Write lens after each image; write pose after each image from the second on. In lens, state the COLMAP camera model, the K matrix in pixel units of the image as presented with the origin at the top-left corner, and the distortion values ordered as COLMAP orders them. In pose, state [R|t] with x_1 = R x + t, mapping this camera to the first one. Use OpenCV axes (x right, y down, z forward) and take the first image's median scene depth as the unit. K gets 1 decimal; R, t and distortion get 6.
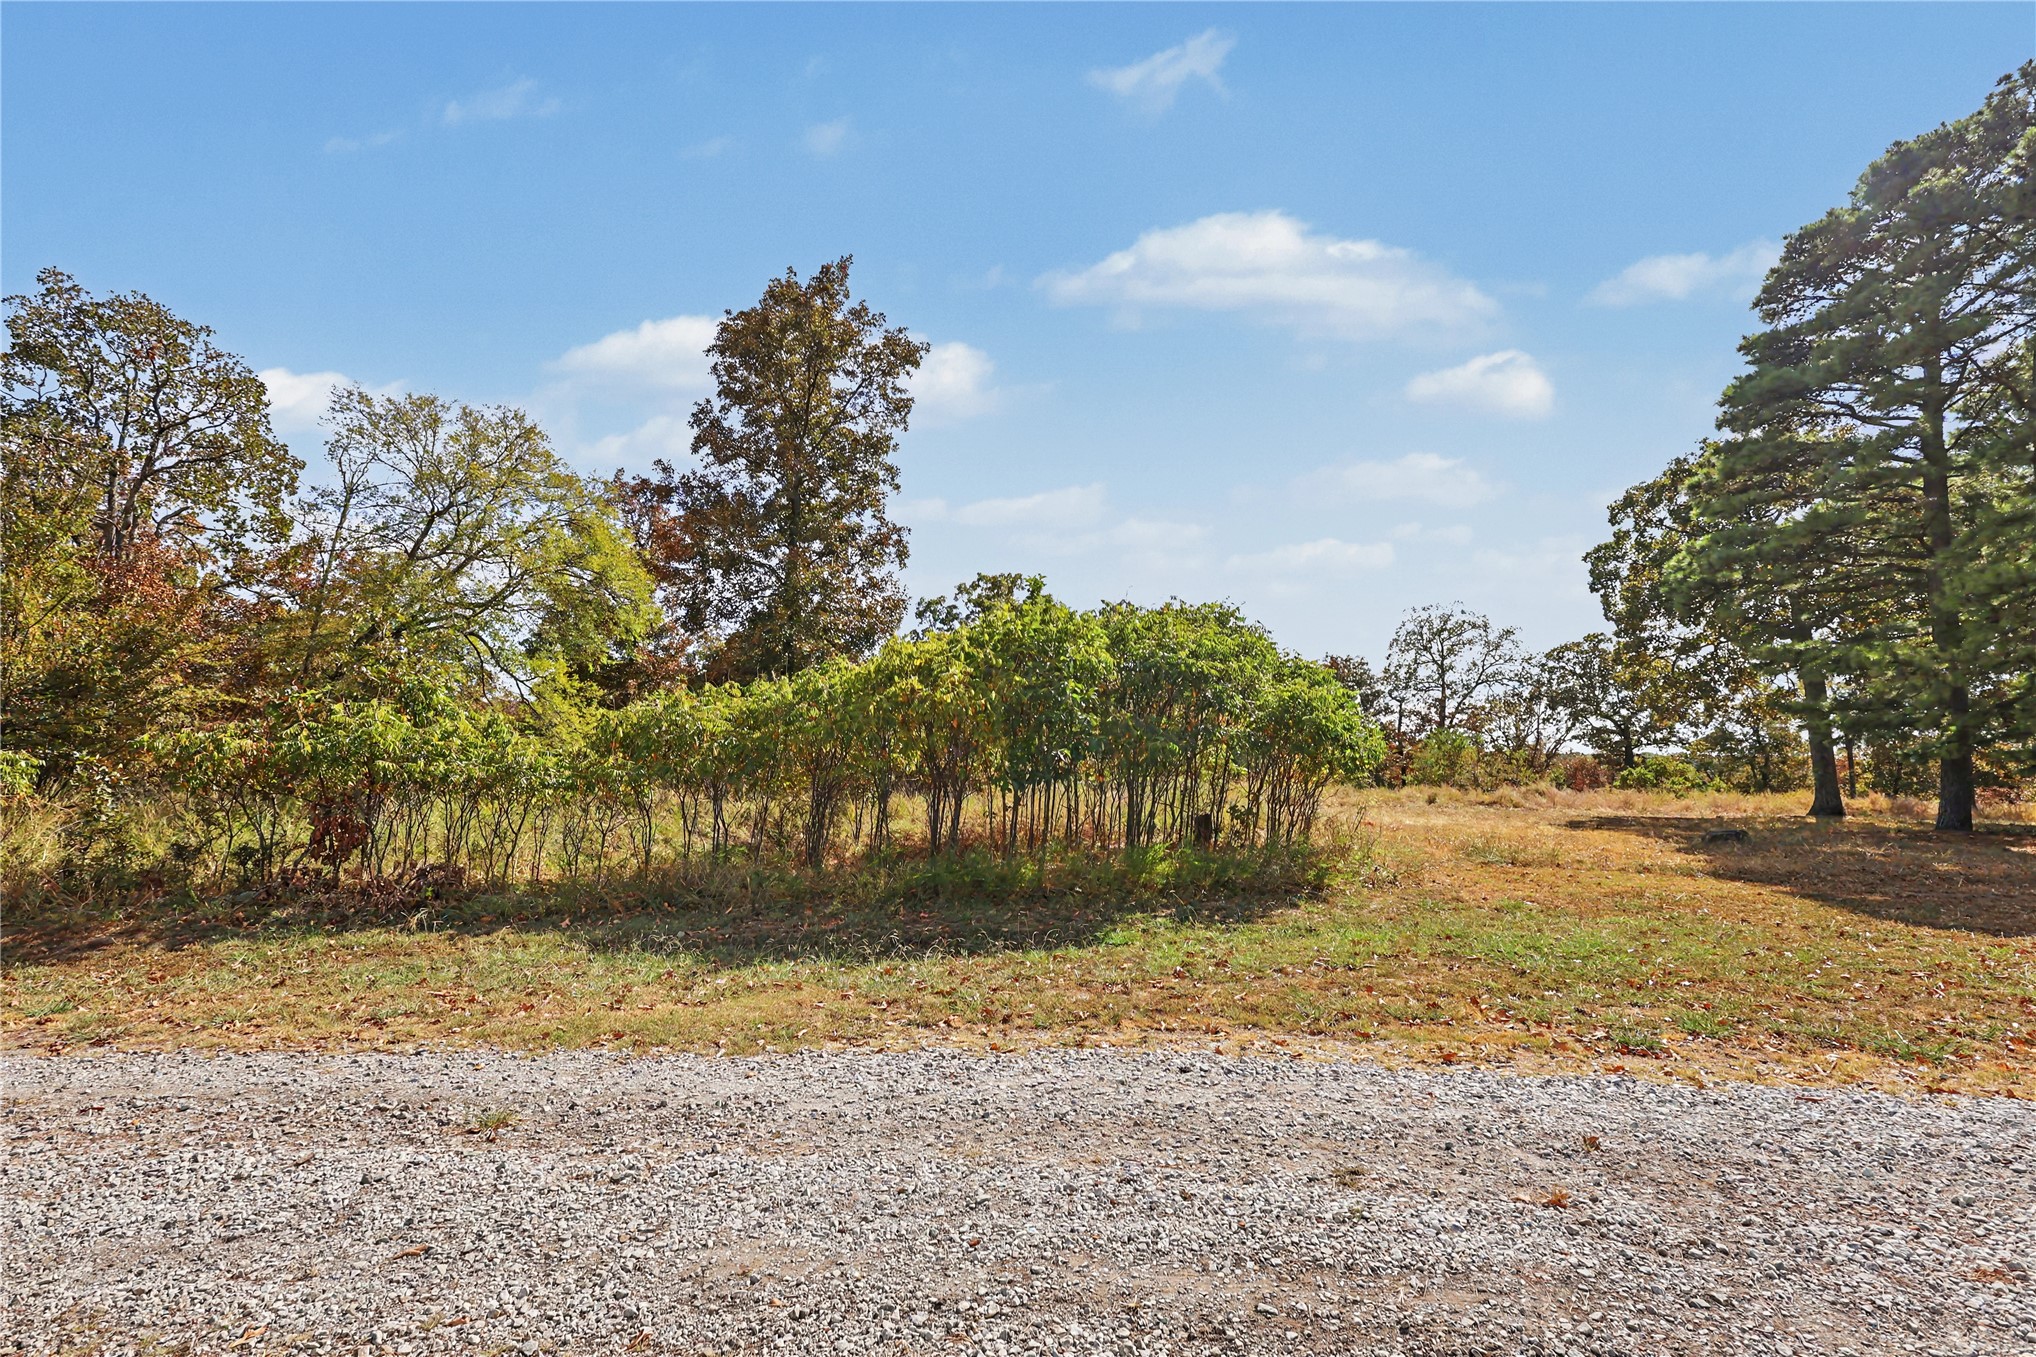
lens RADIAL K [[938.1, 0, 1015.8], [0, 938.1, 678.0], [0, 0, 1]] dist [0.000128, 0.001466]
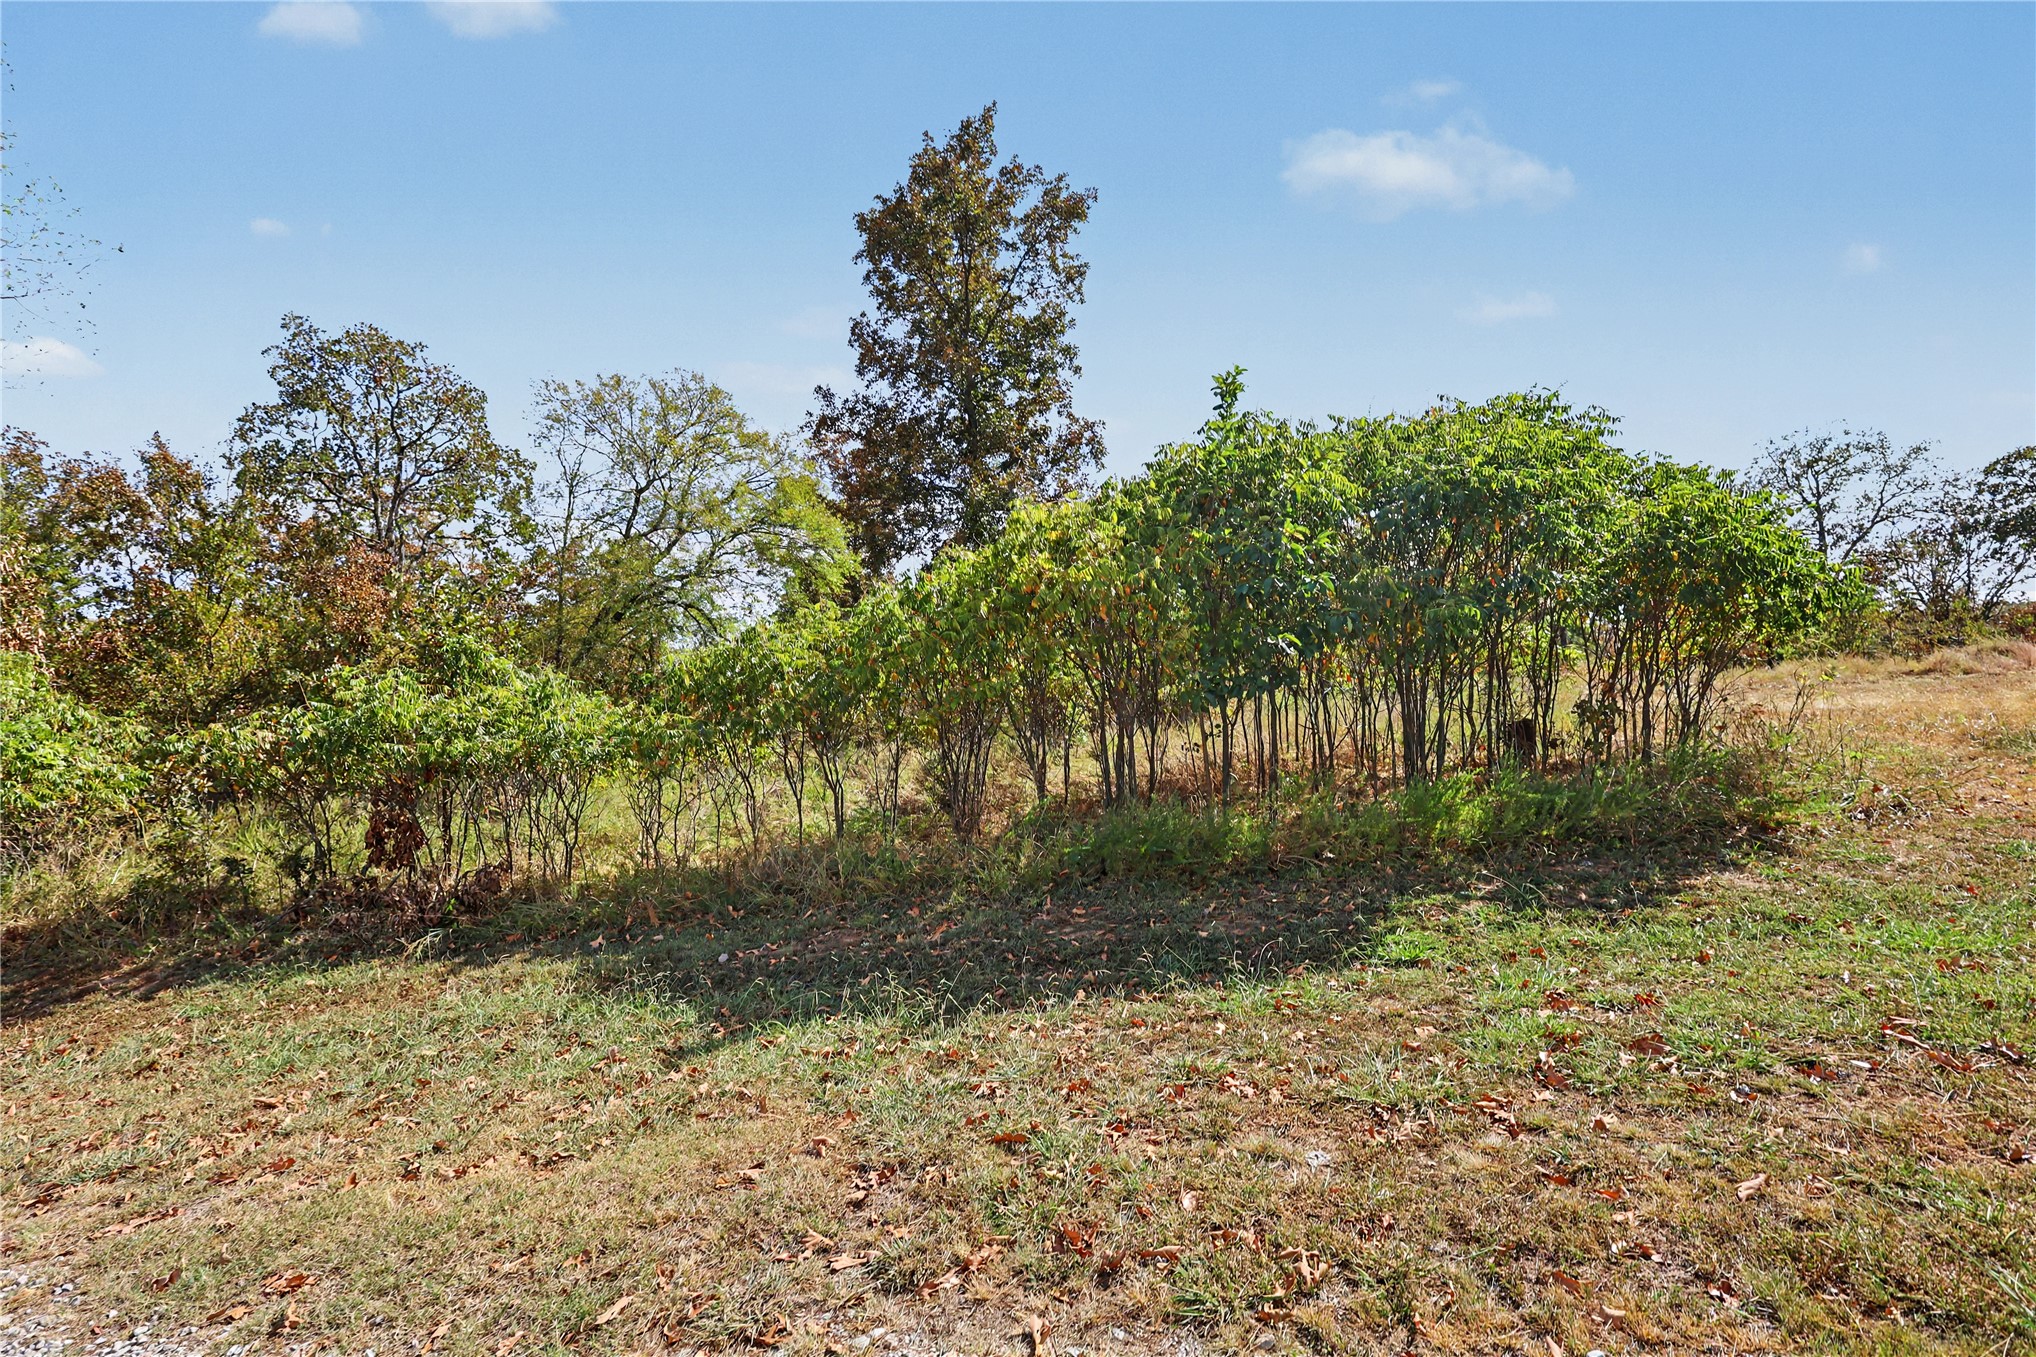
lens RADIAL K [[938.1, 0, 1016.4], [0, 938.1, 679.8], [0, 0, 1]] dist [0.000128, 0.001466]
pose [[0.957972, -0.099976, -0.268877, 0.019422], [0.118874, 0.991390, 0.054905, 0.020446], [0.261073, -0.084560, 0.961608, 0.143789]]
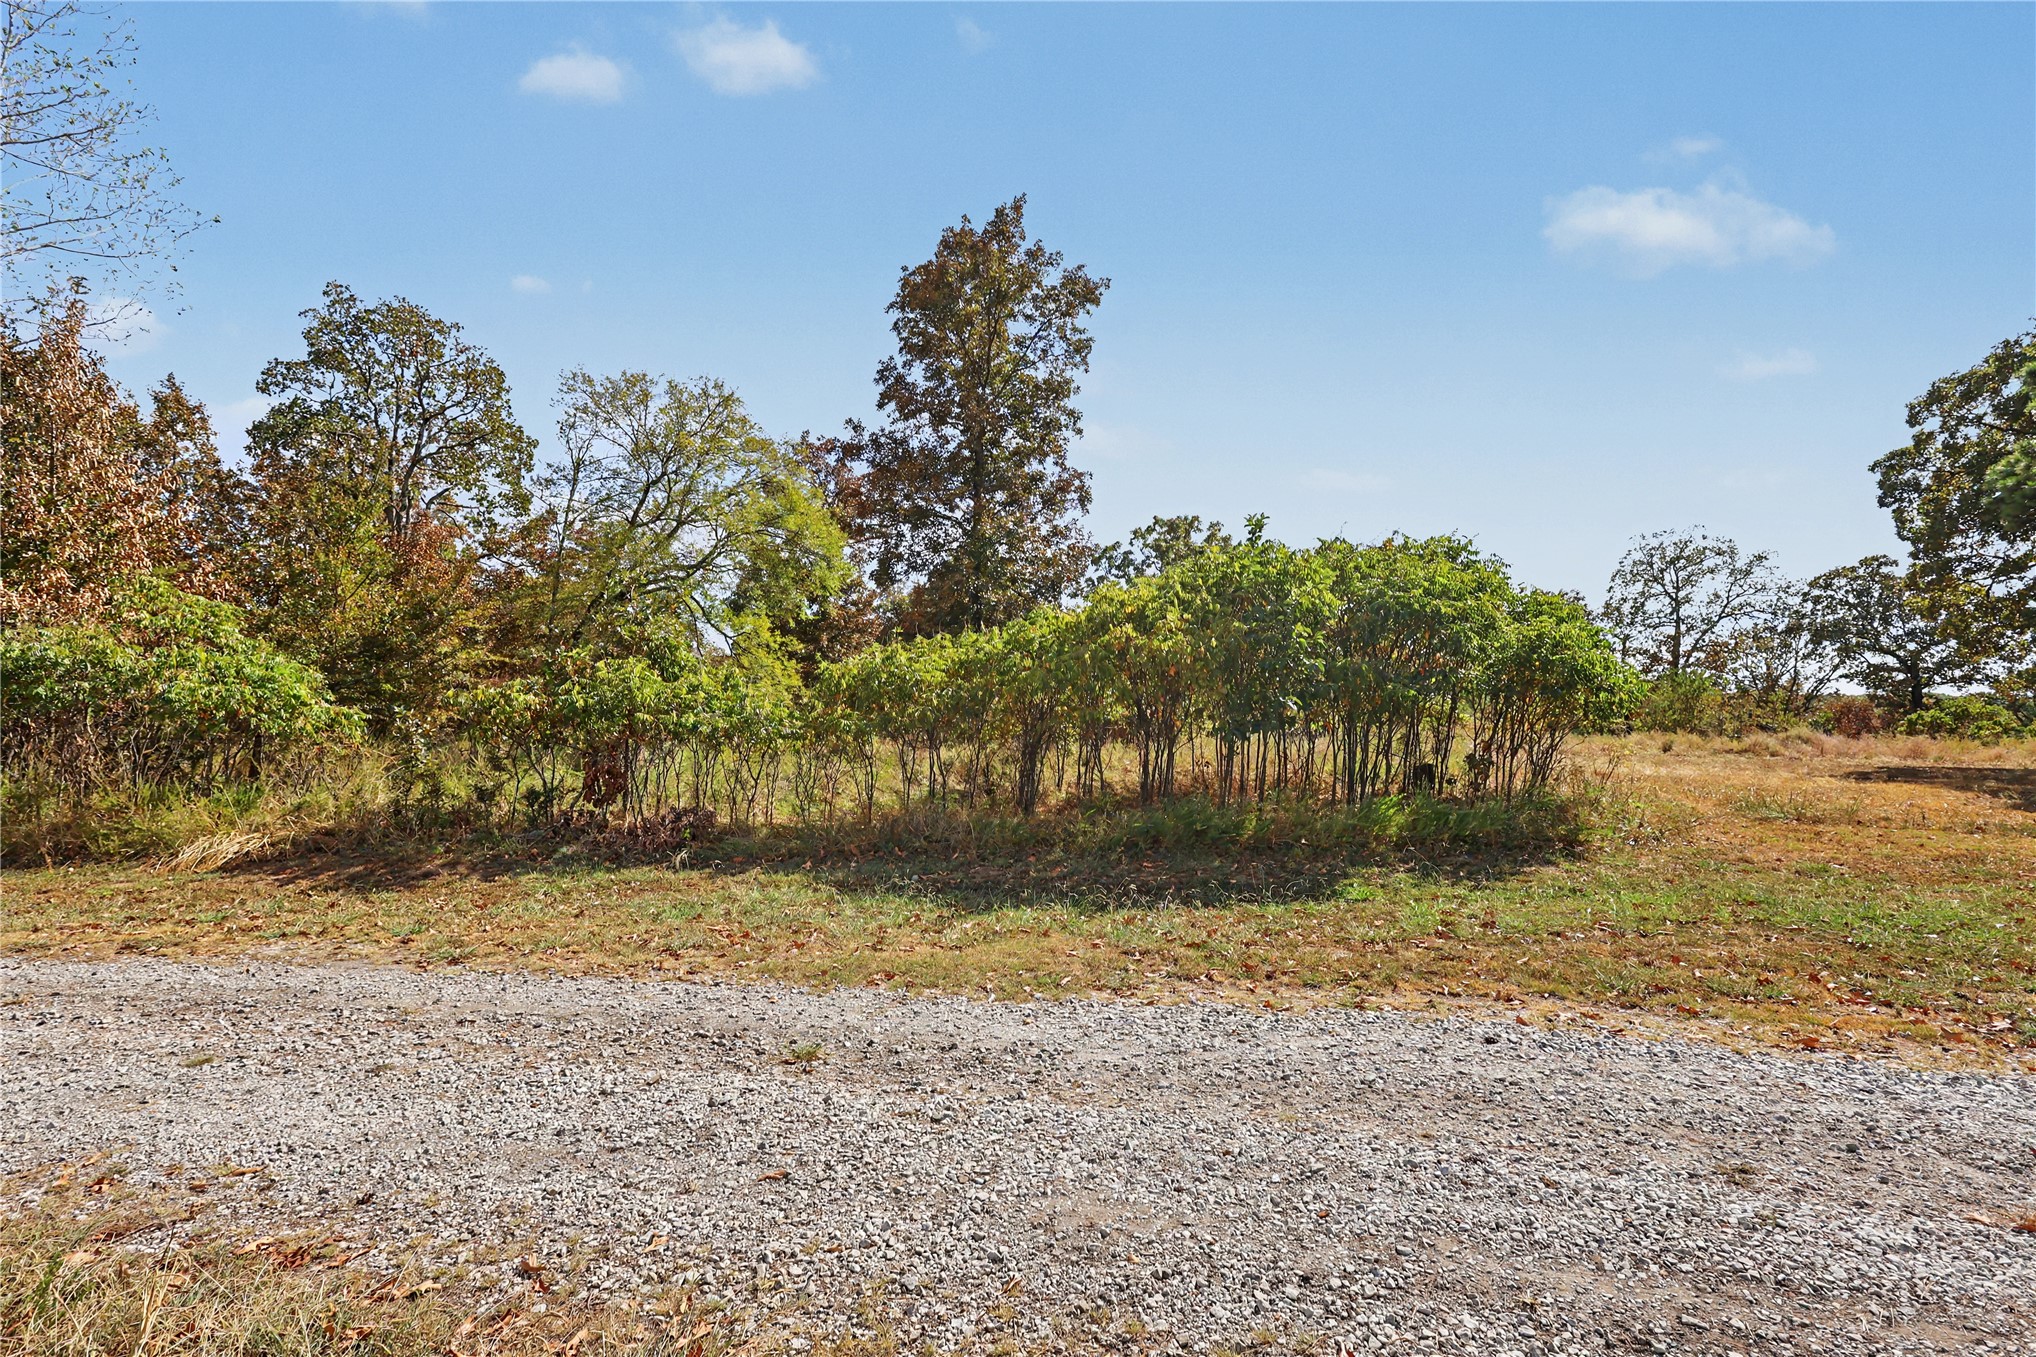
lens RADIAL K [[938.1, 0, 1013.9], [0, 938.1, 682.3], [0, 0, 1]] dist [0.000128, 0.001466]
pose [[0.983654, -0.012795, -0.179615, -0.021070], [0.023591, 0.998032, 0.058102, -0.000124], [0.178518, -0.061390, 0.982020, 0.004885]]
